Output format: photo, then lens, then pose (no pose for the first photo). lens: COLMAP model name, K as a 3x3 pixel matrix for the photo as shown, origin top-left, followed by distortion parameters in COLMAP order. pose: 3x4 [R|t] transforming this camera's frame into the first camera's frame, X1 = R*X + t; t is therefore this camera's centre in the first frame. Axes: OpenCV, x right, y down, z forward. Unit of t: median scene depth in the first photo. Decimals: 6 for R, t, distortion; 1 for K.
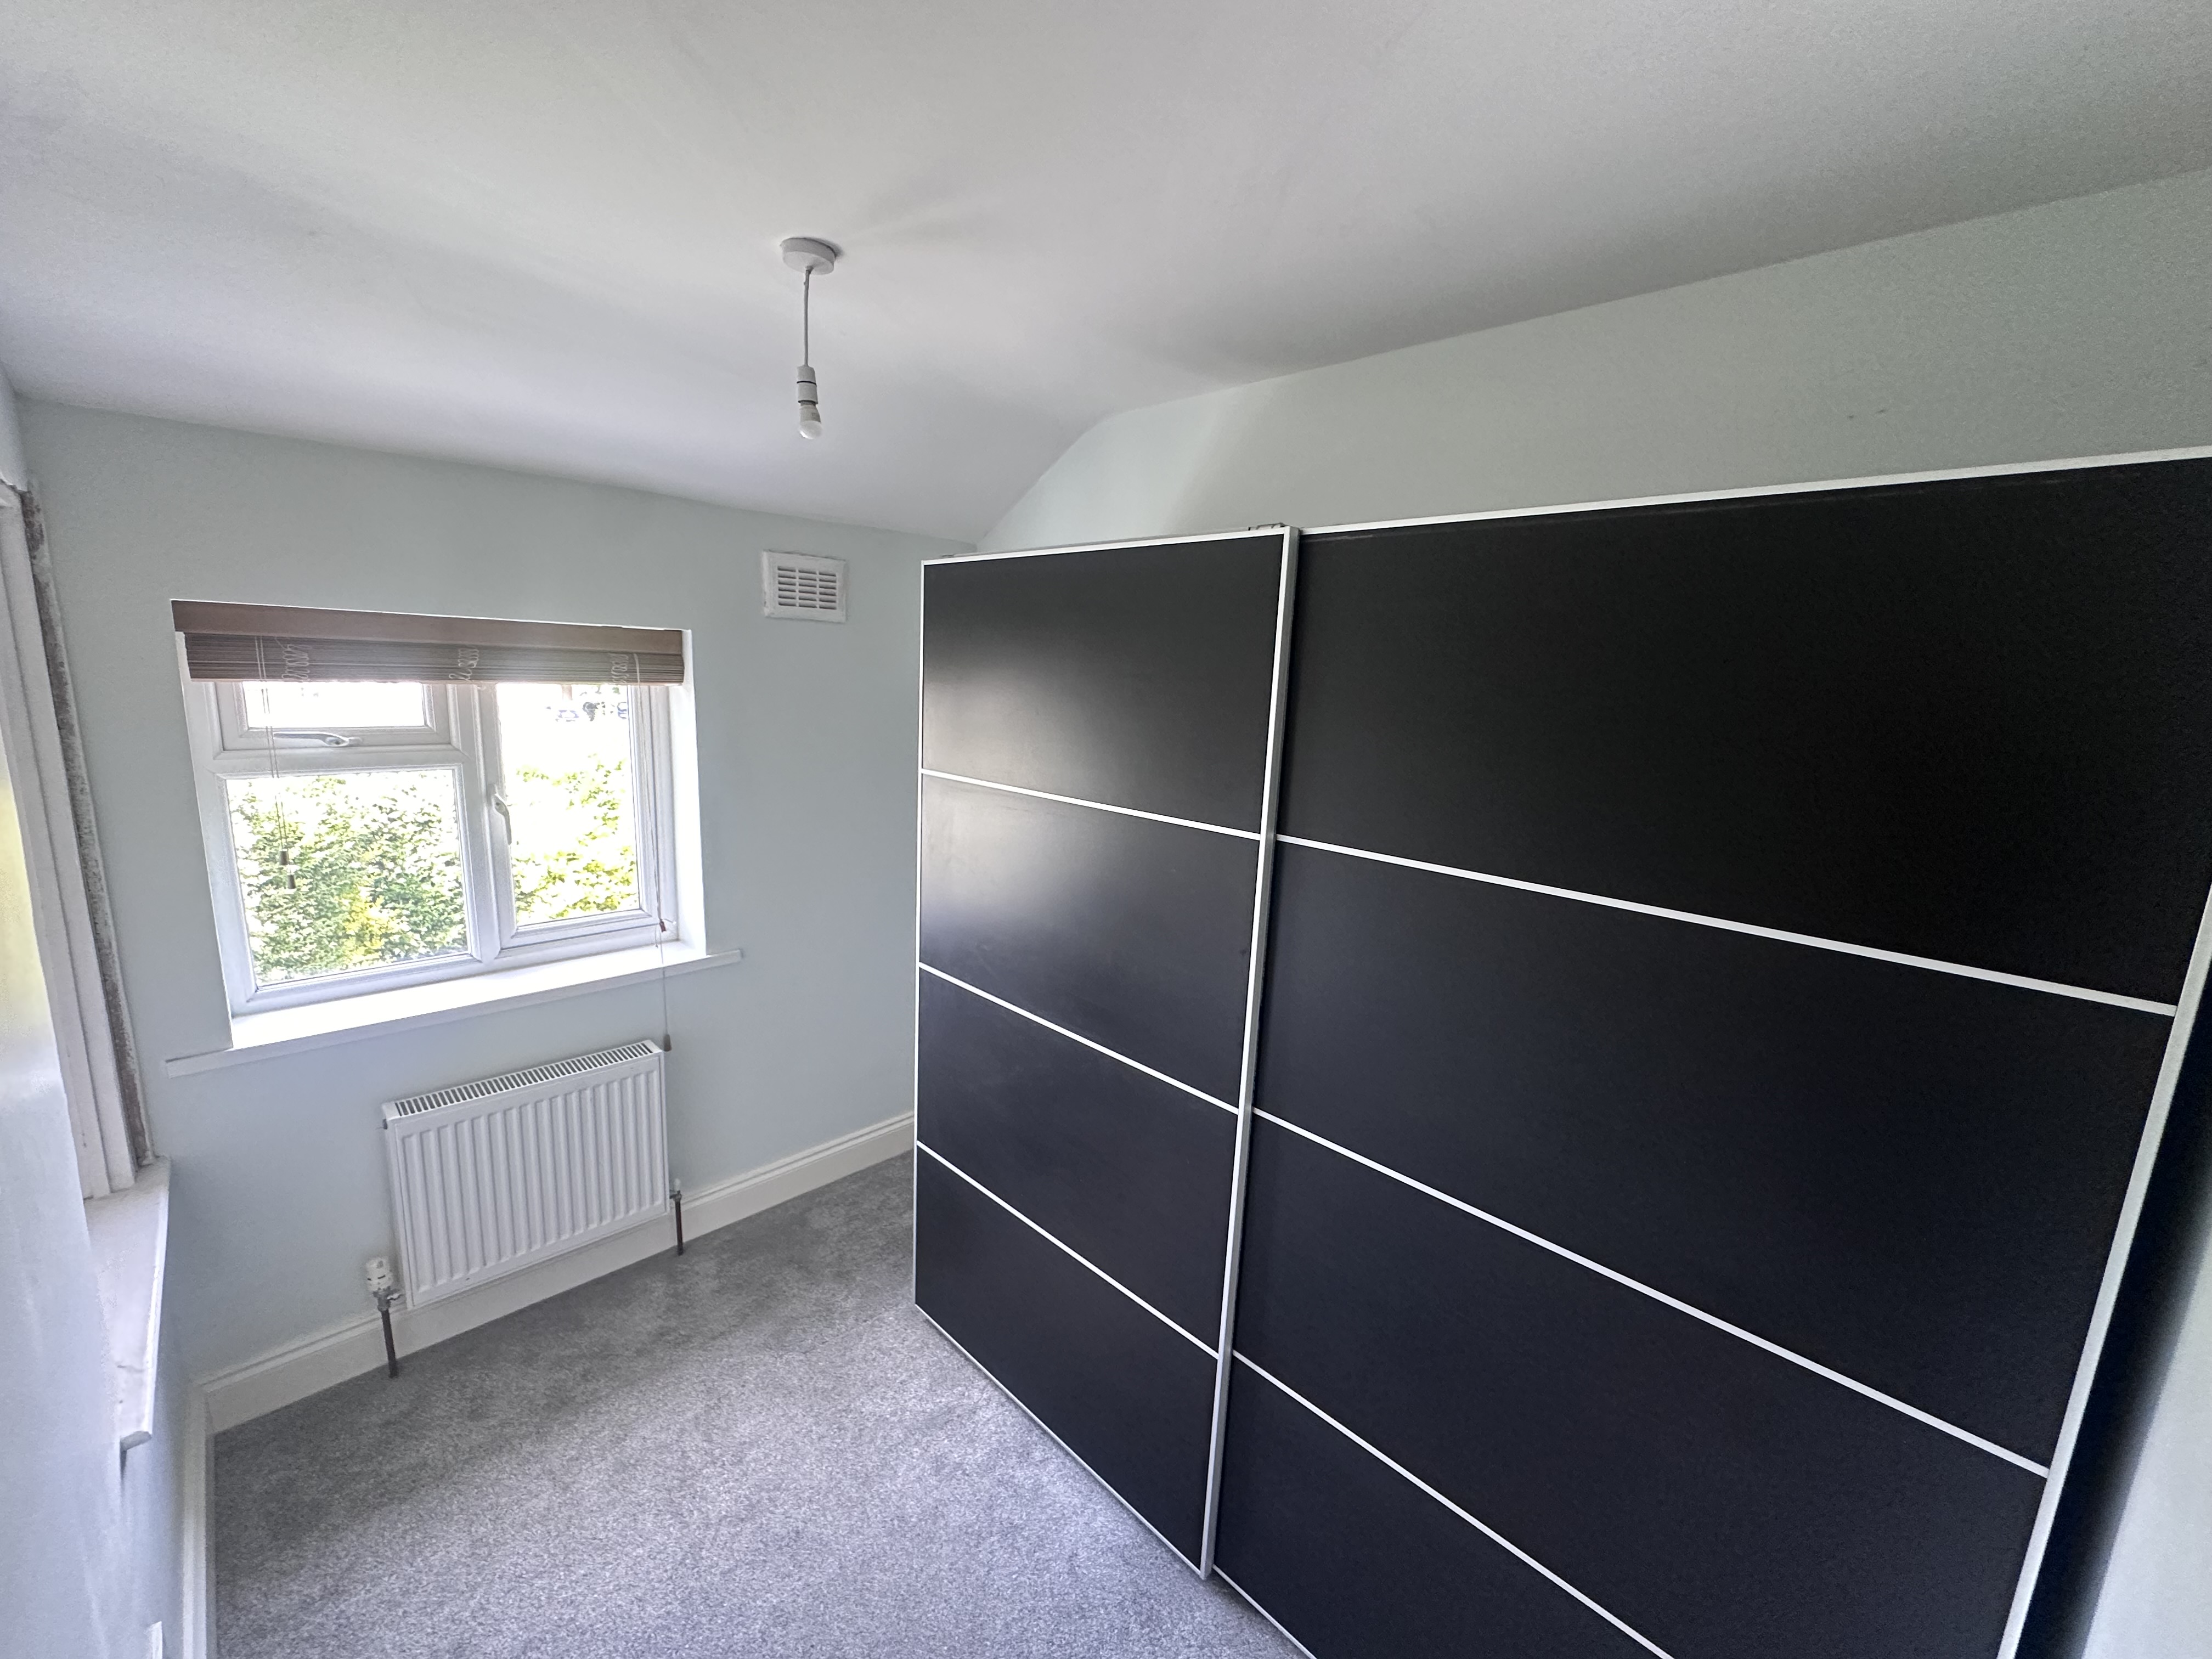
lens RADIAL K [[879.0, 0, 1105.4], [0, 879.0, 834.4], [0, 0, 1]] dist [-0.002809, -0.000634]
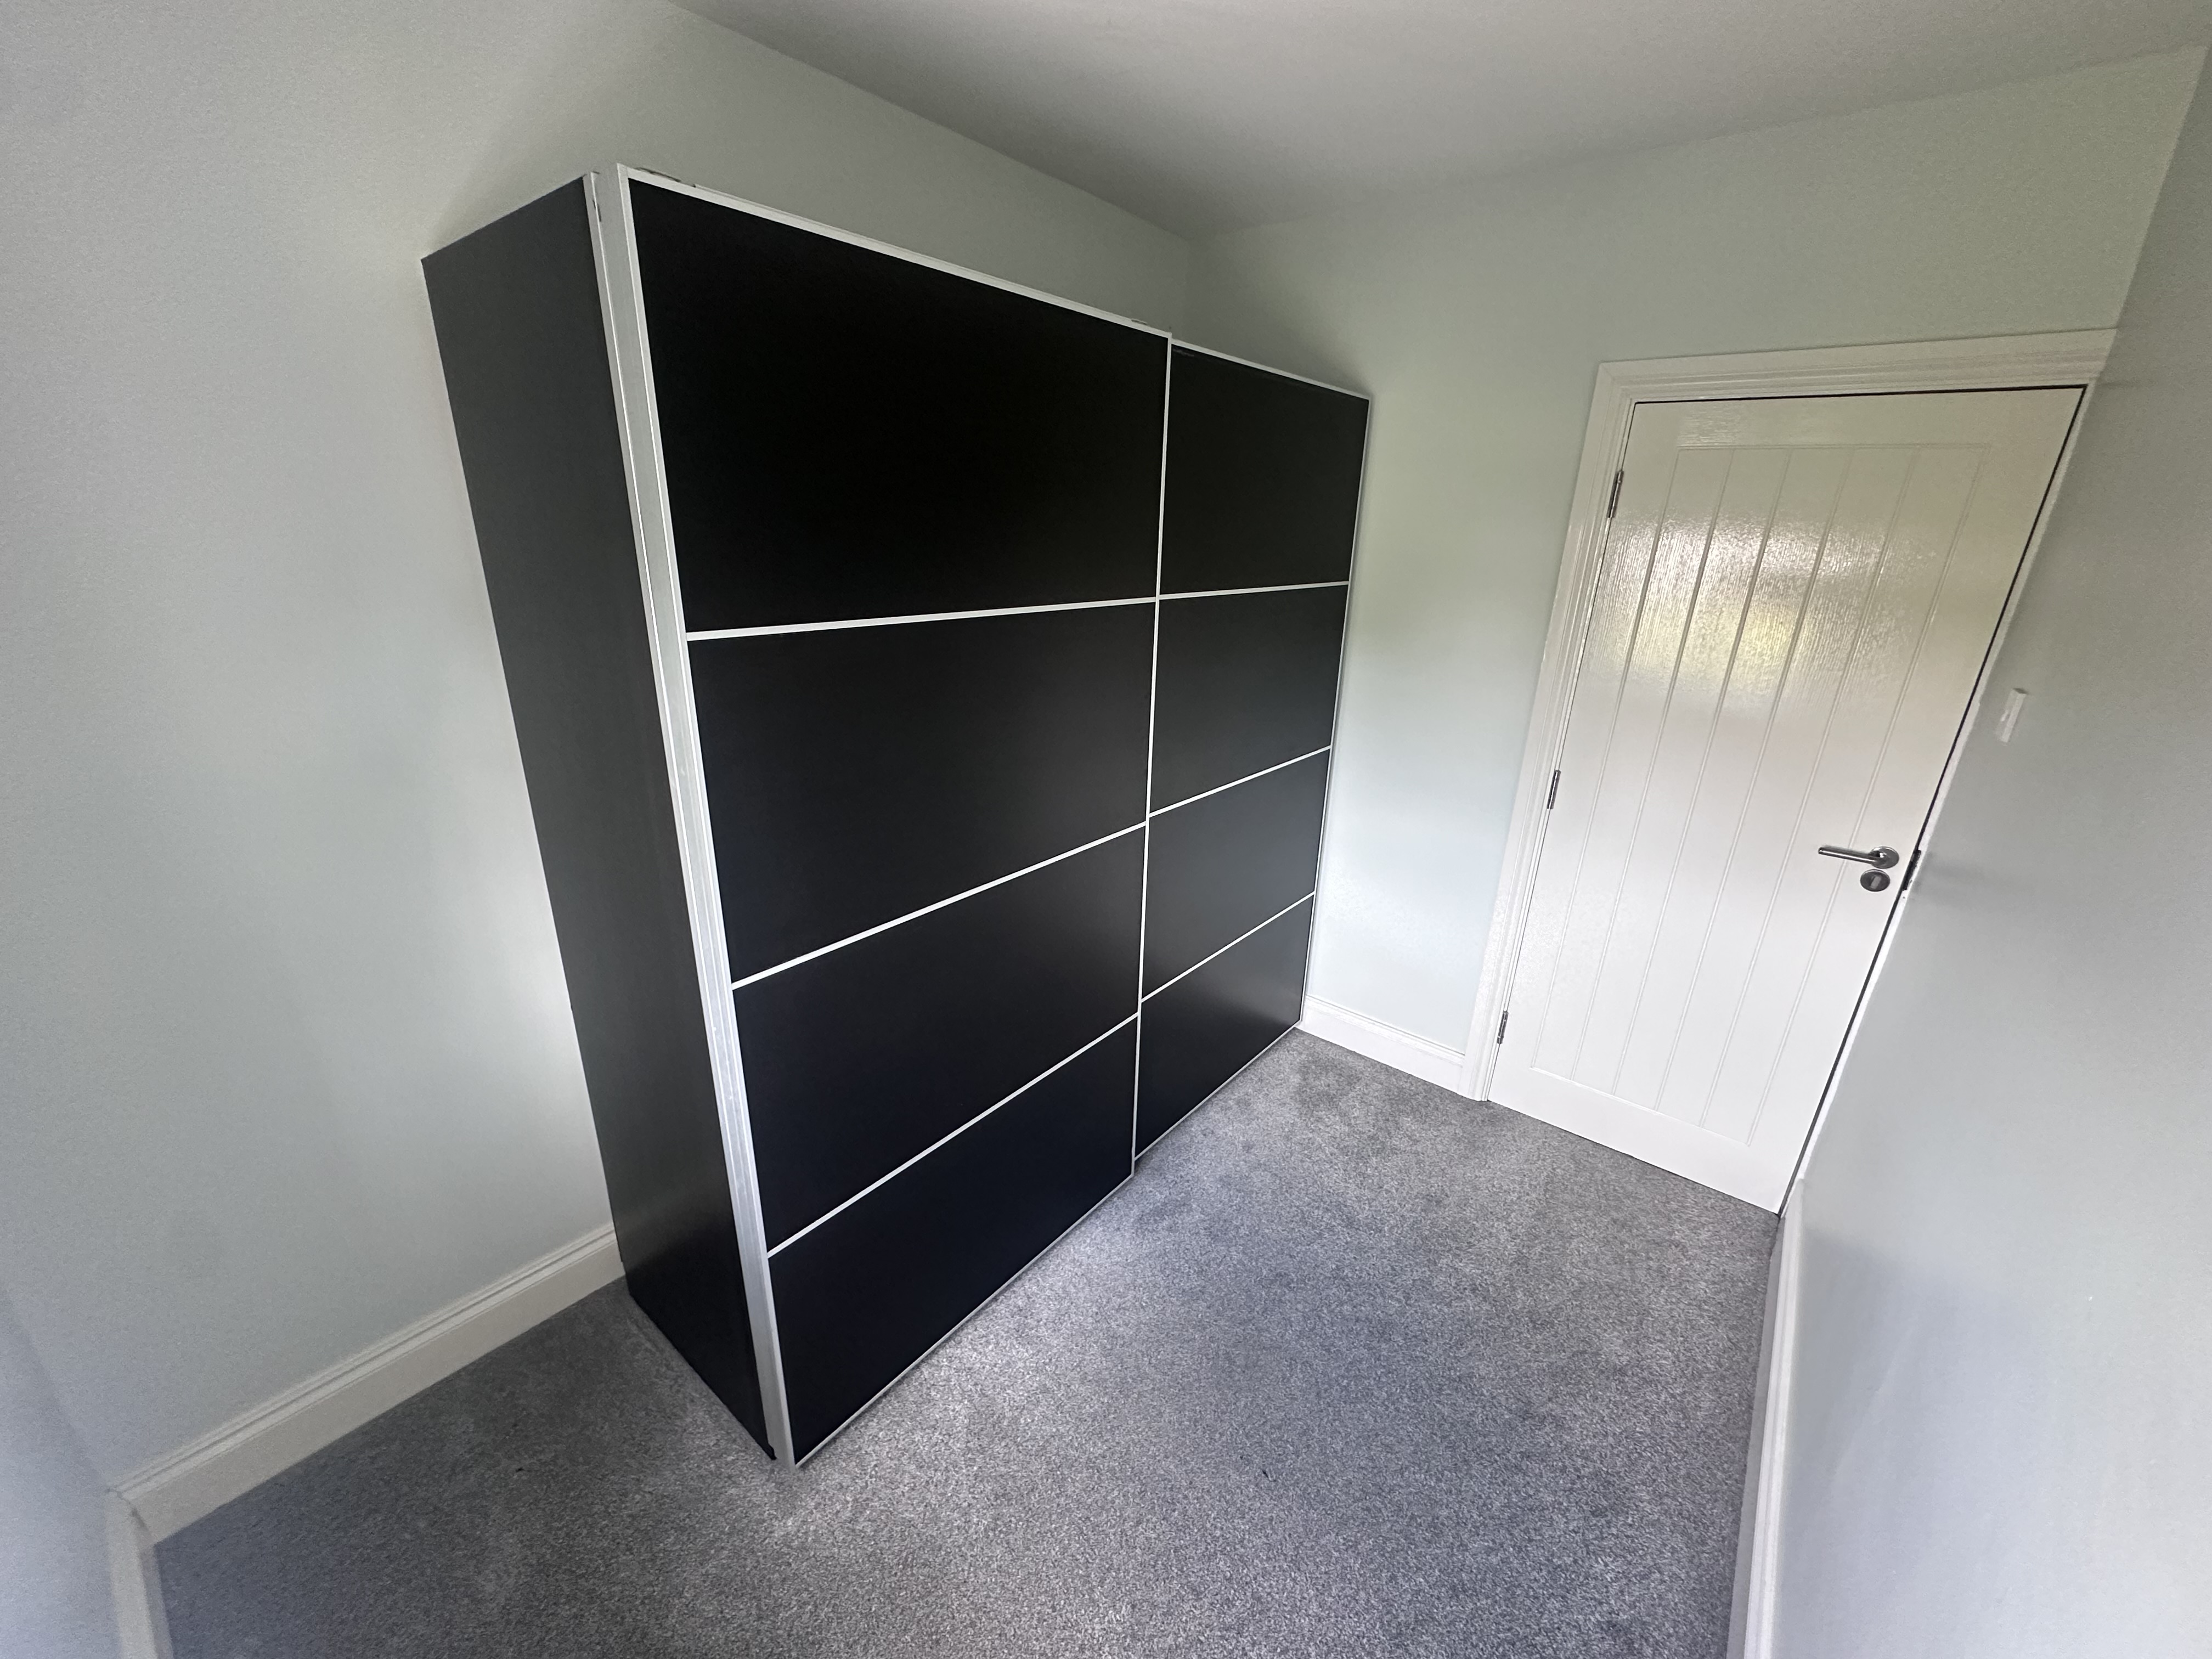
lens RADIAL K [[879.0, 0, 1105.4], [0, 879.0, 834.4], [0, 0, 1]] dist [-0.002809, -0.000634]
pose [[-0.101121, -0.374290, 0.921782, -0.948978], [0.151725, 0.909891, 0.386106, -0.161844], [-0.983237, 0.178900, -0.035220, 1.008791]]
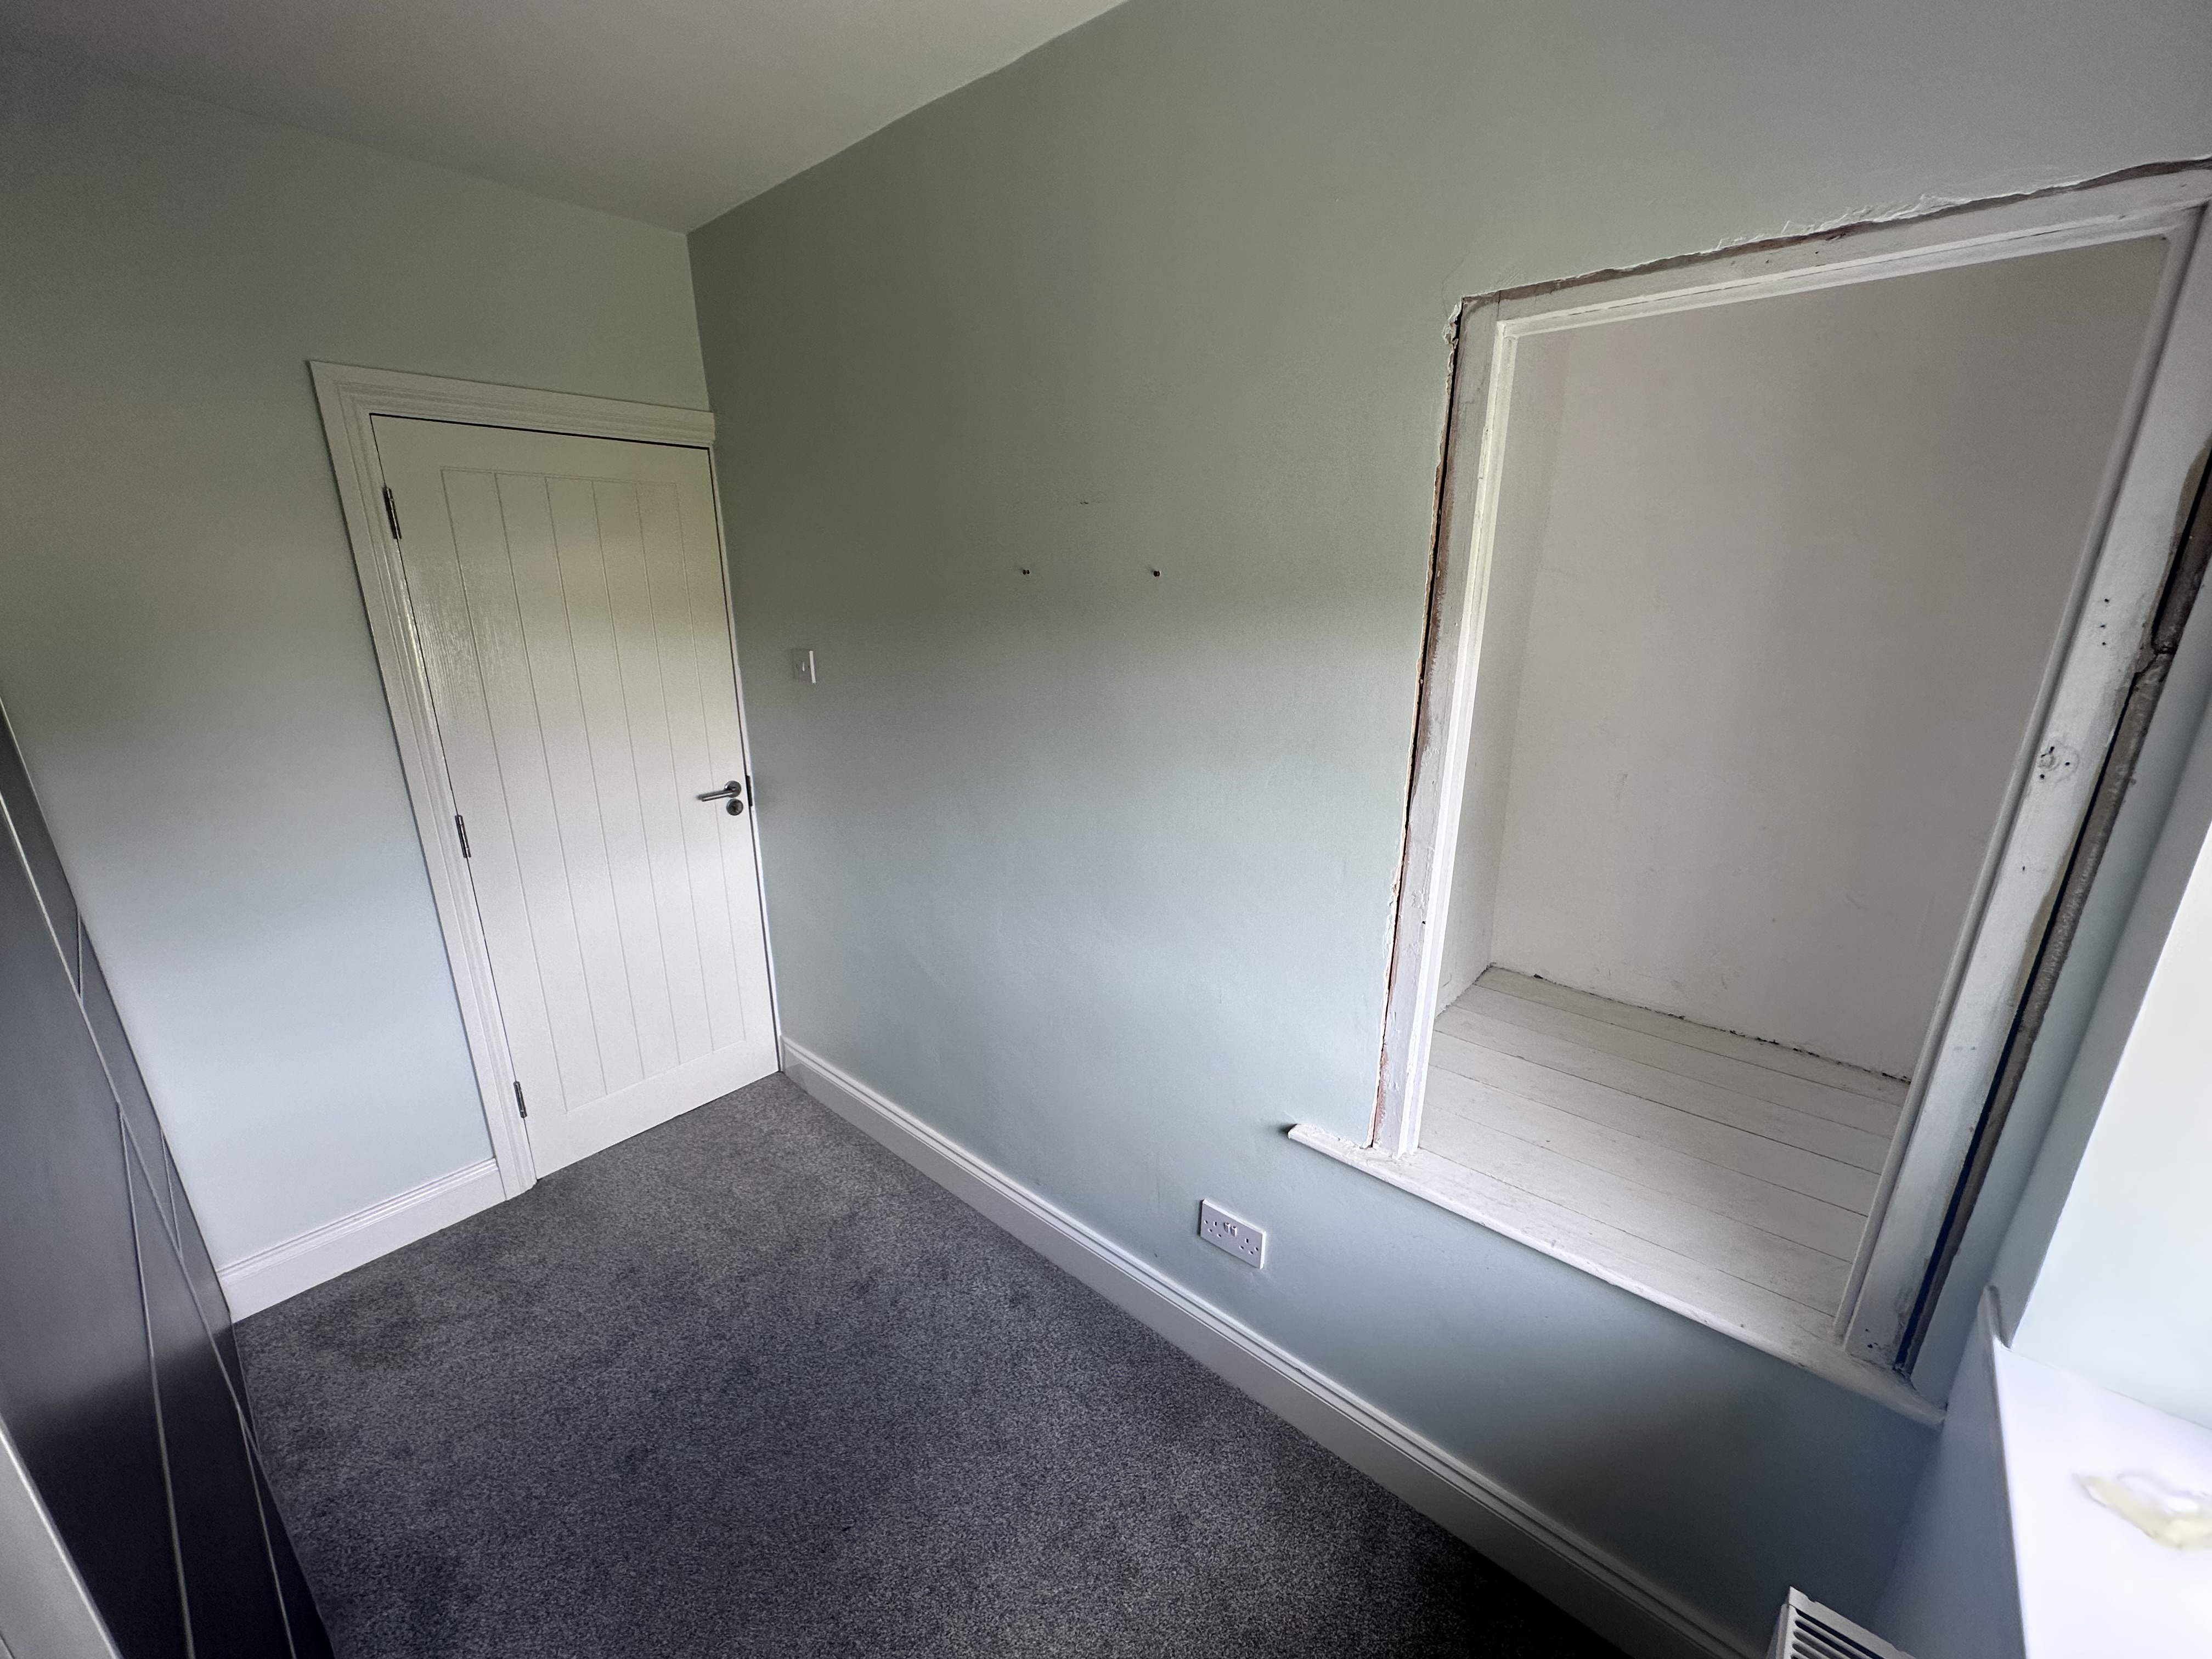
lens RADIAL K [[879.0, 0, 1105.4], [0, 879.0, 834.4], [0, 0, 1]] dist [-0.002809, -0.000634]
pose [[-0.997080, -0.017543, -0.074323, -0.529312], [-0.050363, 0.882656, 0.467313, -0.221071], [0.057404, 0.469691, -0.880963, 1.419287]]
